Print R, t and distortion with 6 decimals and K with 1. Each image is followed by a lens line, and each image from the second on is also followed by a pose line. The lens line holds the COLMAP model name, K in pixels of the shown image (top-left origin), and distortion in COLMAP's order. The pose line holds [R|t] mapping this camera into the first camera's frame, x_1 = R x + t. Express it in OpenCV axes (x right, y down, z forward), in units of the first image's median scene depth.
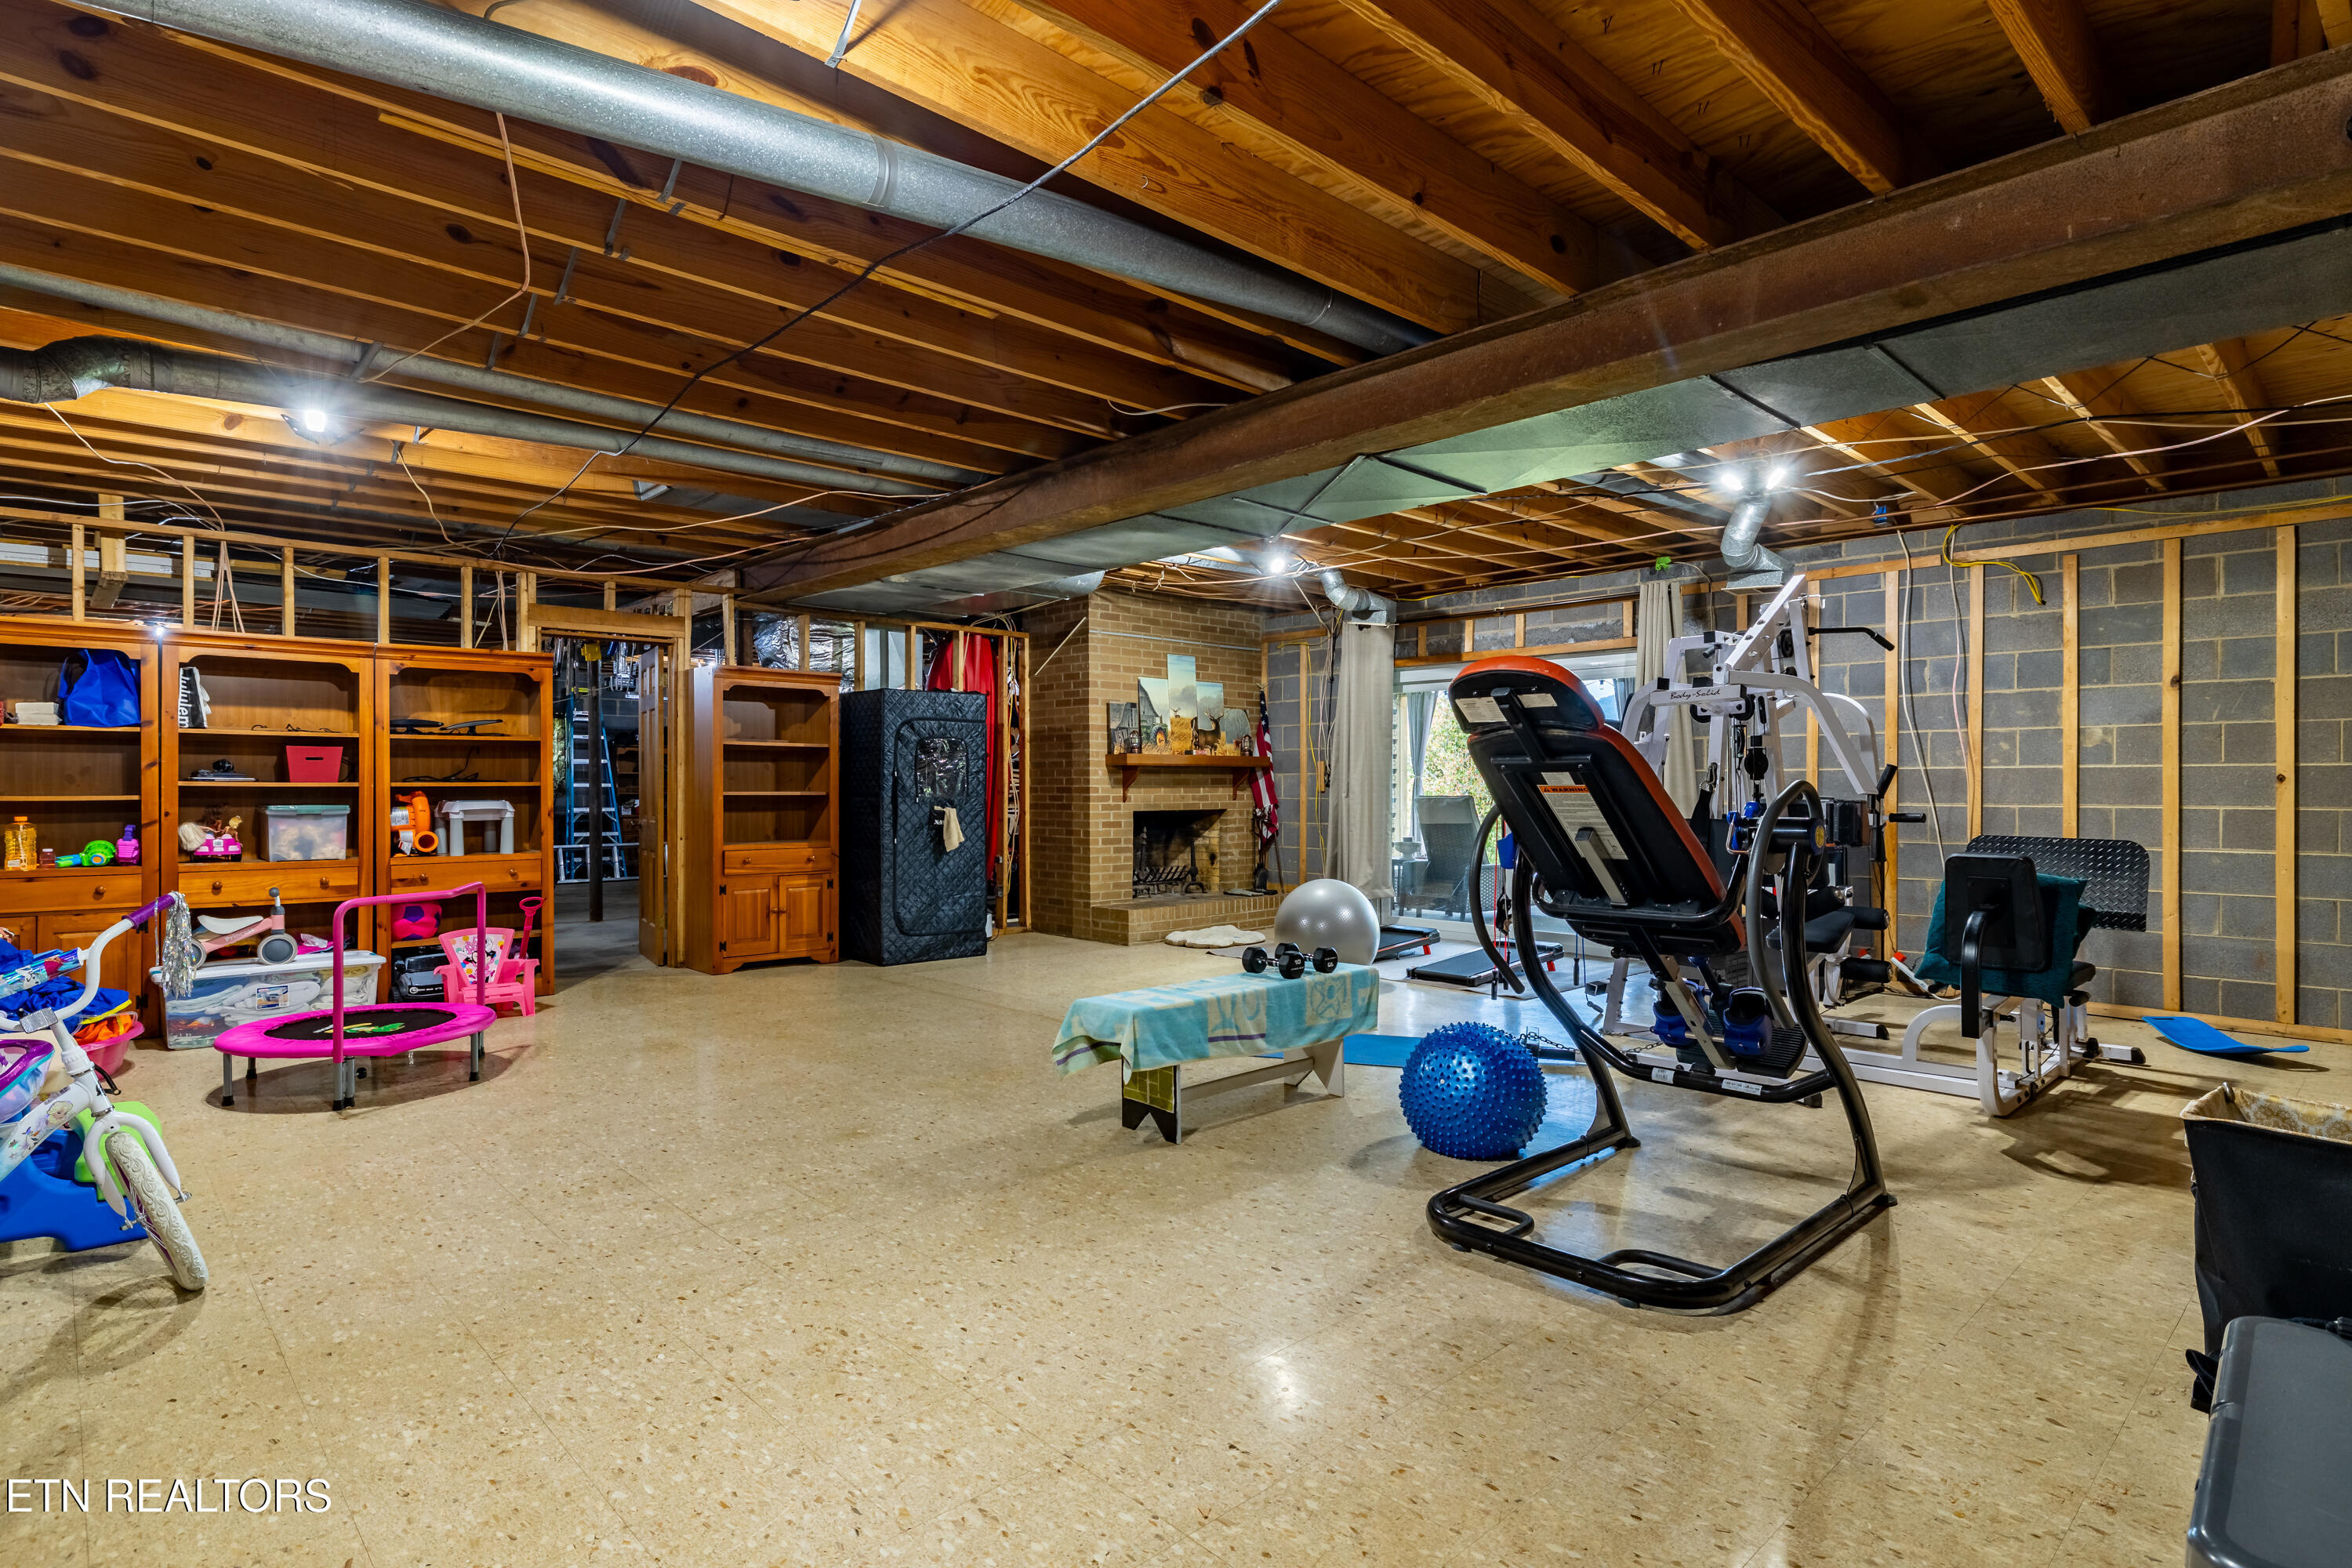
lens RADIAL K [[1186.1, 0, 1227.2], [0, 1186.1, 786.4], [0, 0, 1]] dist [-0.001081, -0.001145]
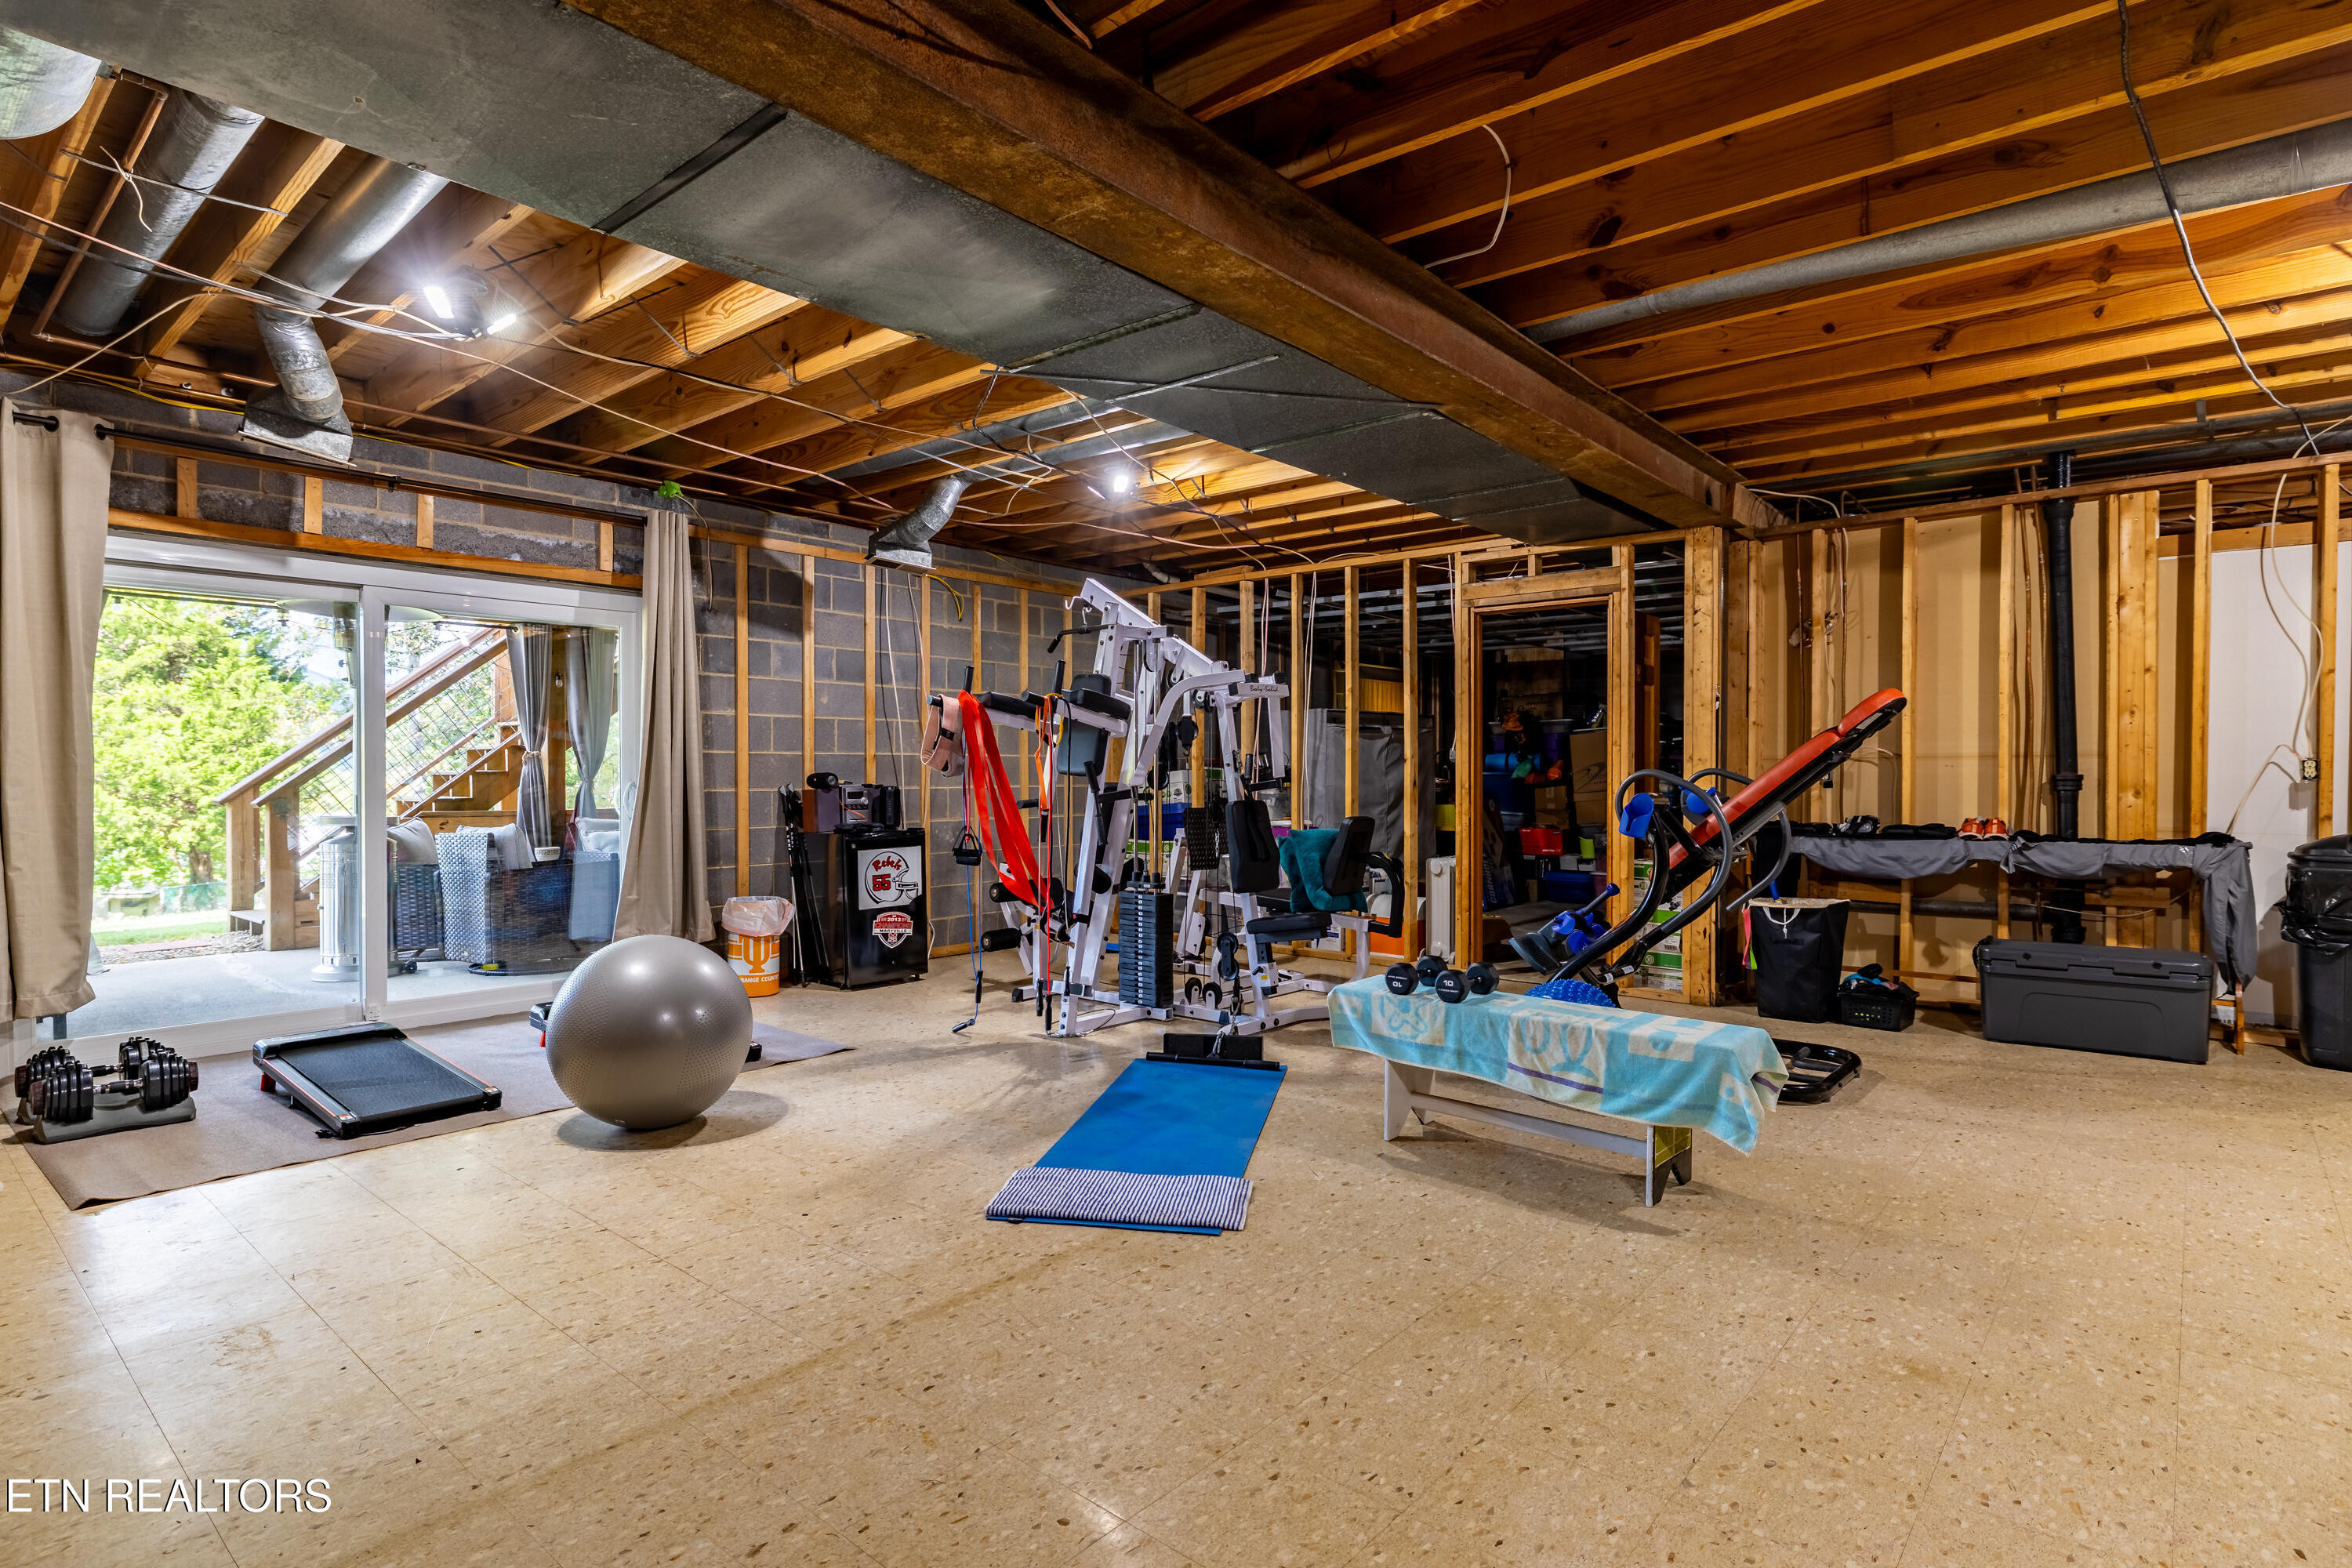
lens RADIAL K [[1186.1, 0, 1163.7], [0, 1186.1, 787.3], [0, 0, 1]] dist [-0.001081, -0.001145]
pose [[-0.060845, -0.012394, 0.998070, -0.898260], [-0.000064, 0.999923, 0.012413, 0.002343], [-0.998147, 0.000691, -0.060841, 1.460492]]
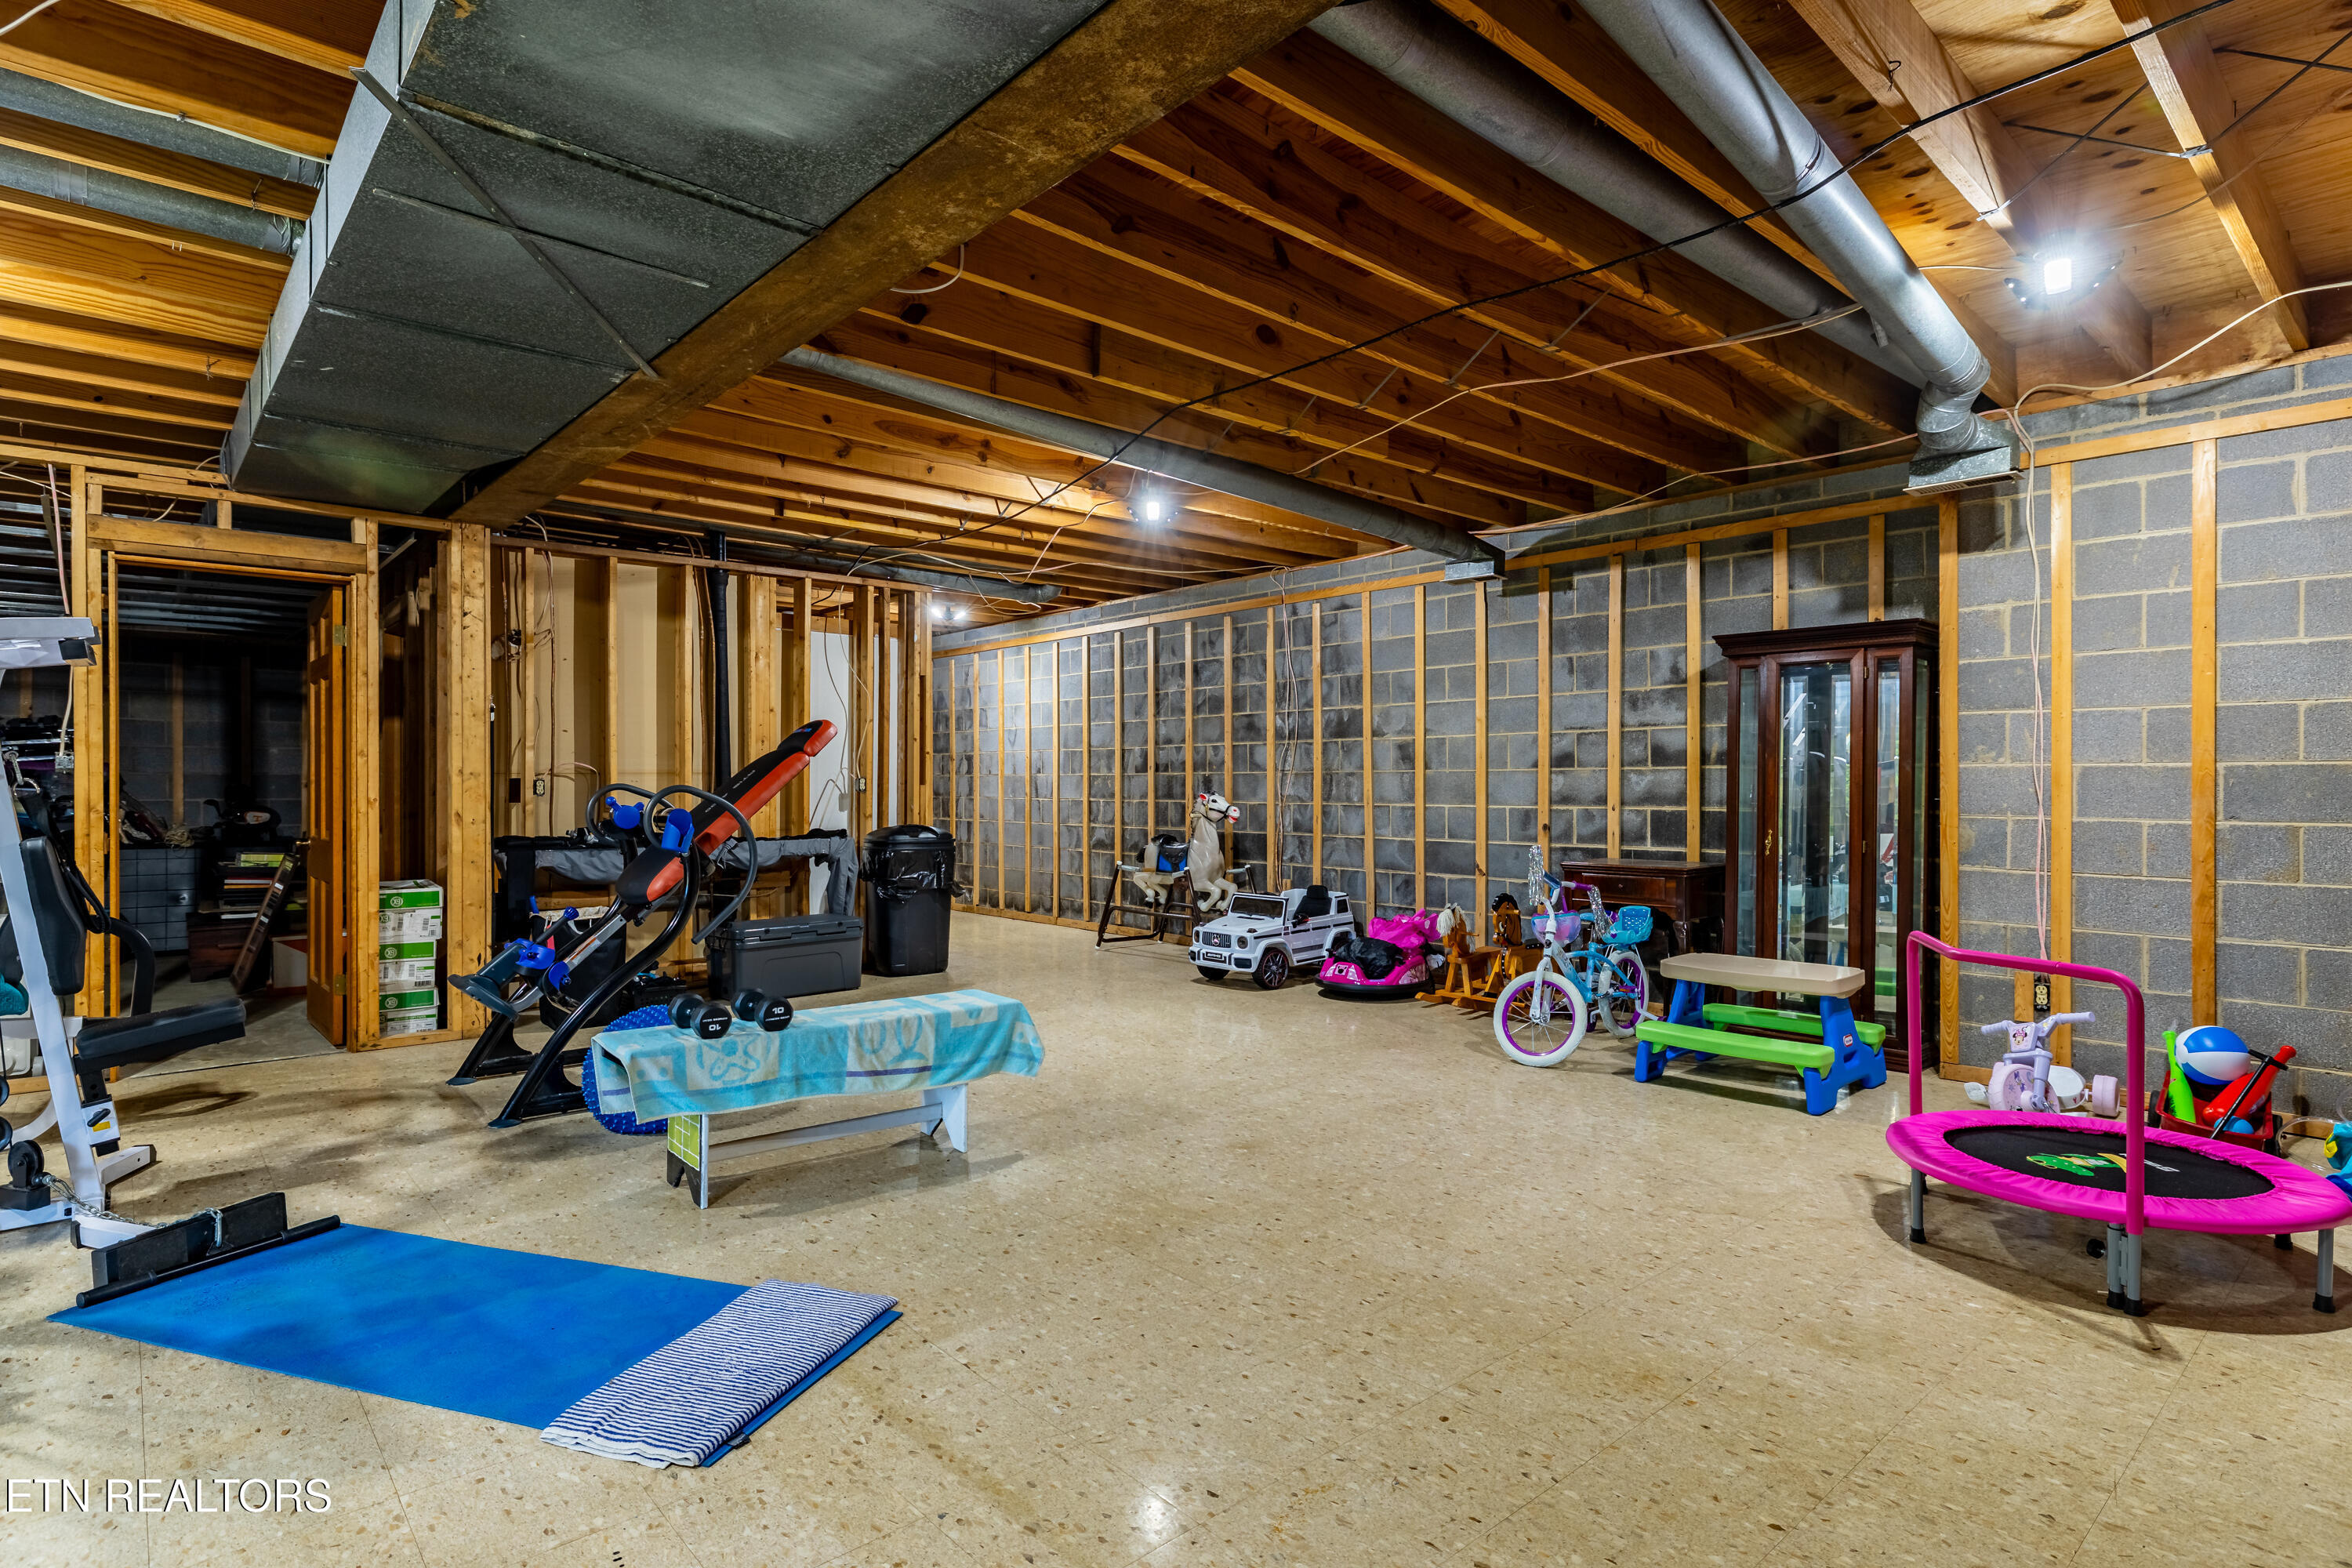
lens RADIAL K [[1186.1, 0, 1166.8], [0, 1186.1, 785.2], [0, 0, 1]] dist [-0.001081, -0.001145]
pose [[-0.996934, 0.000669, 0.078239, -0.338960], [0.000765, 0.999999, 0.001196, -0.001499], [-0.078238, 0.001252, -0.996934, 2.046379]]
